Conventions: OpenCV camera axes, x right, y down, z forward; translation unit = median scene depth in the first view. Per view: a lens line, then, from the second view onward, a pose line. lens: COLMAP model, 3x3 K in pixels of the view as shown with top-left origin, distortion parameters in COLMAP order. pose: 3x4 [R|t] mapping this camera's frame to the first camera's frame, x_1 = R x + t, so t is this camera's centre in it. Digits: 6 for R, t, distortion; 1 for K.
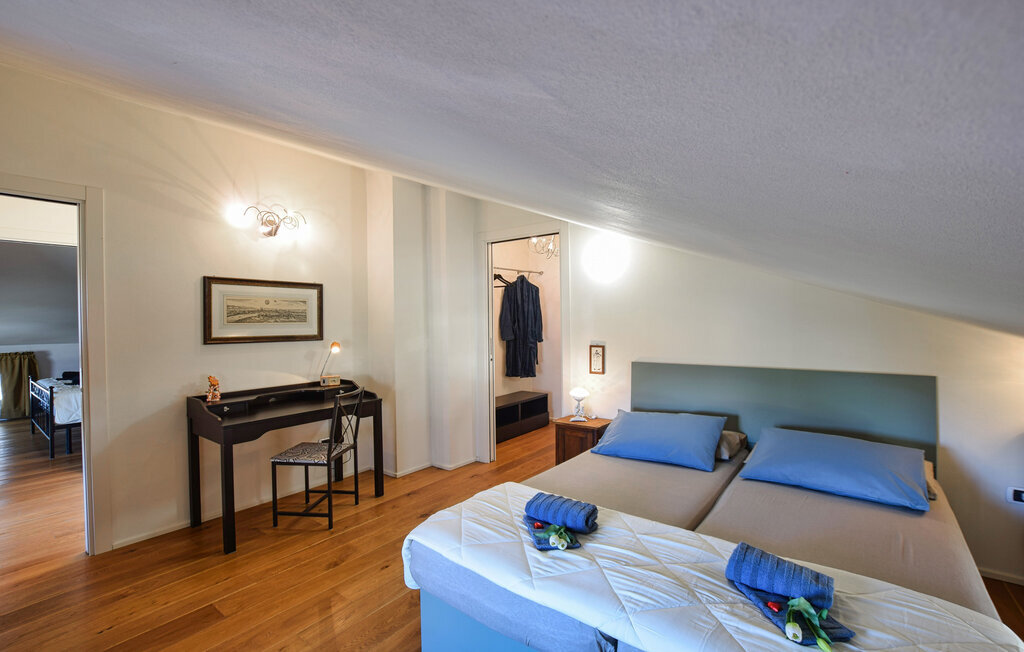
lens RADIAL K [[456.1, 0, 510.6], [0, 456.1, 308.3], [0, 0, 1]] dist [-0.028804, 0.004764]
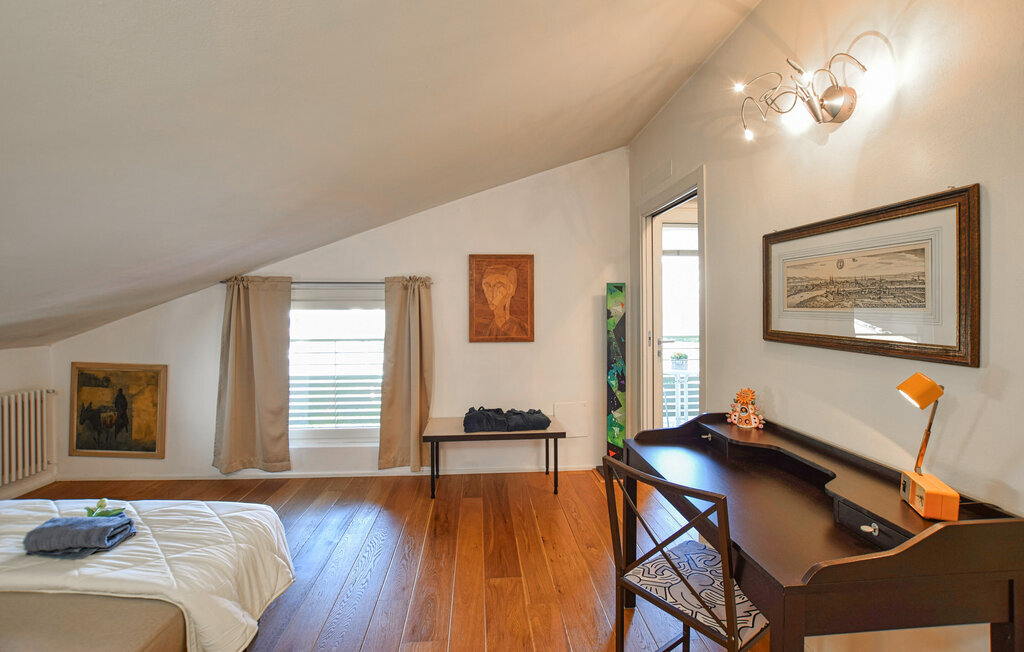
lens RADIAL K [[456.1, 0, 510.6], [0, 456.1, 308.3], [0, 0, 1]] dist [-0.028804, 0.004764]
pose [[-0.749478, 0.016350, -0.661827, 0.022694], [0.027940, 0.999585, -0.006946, 0.026069], [0.661439, -0.023697, -0.749624, 1.132520]]
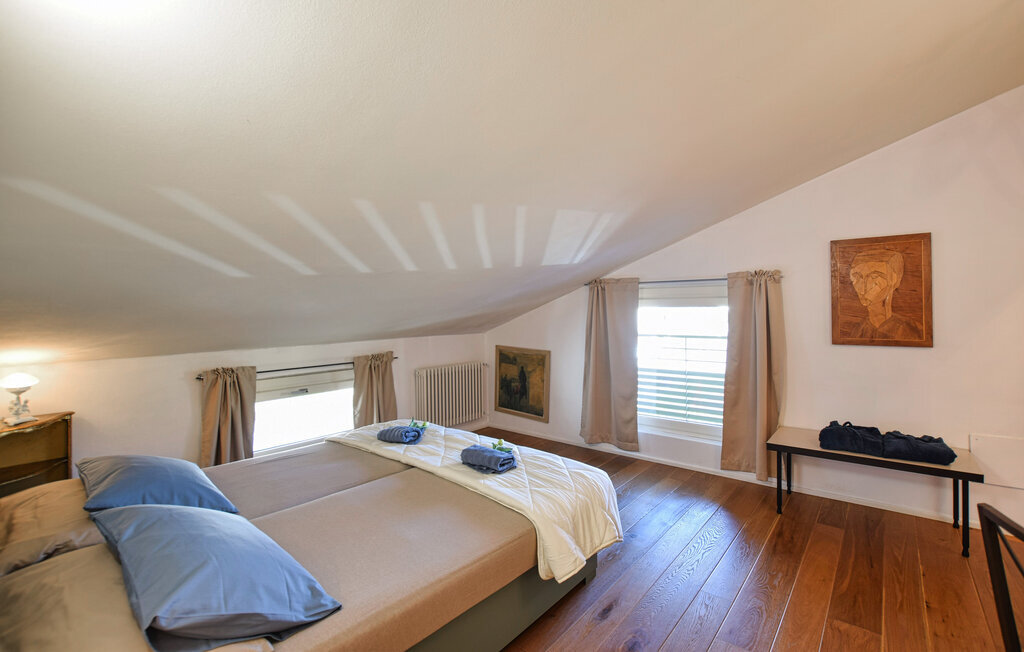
lens RADIAL K [[456.1, 0, 510.6], [0, 456.1, 308.3], [0, 0, 1]] dist [-0.028804, 0.004764]
pose [[-0.998706, 0.026132, 0.043624, -0.014286], [0.025211, 0.999450, -0.021534, 0.027319], [-0.044163, -0.020406, -0.998816, 1.192077]]
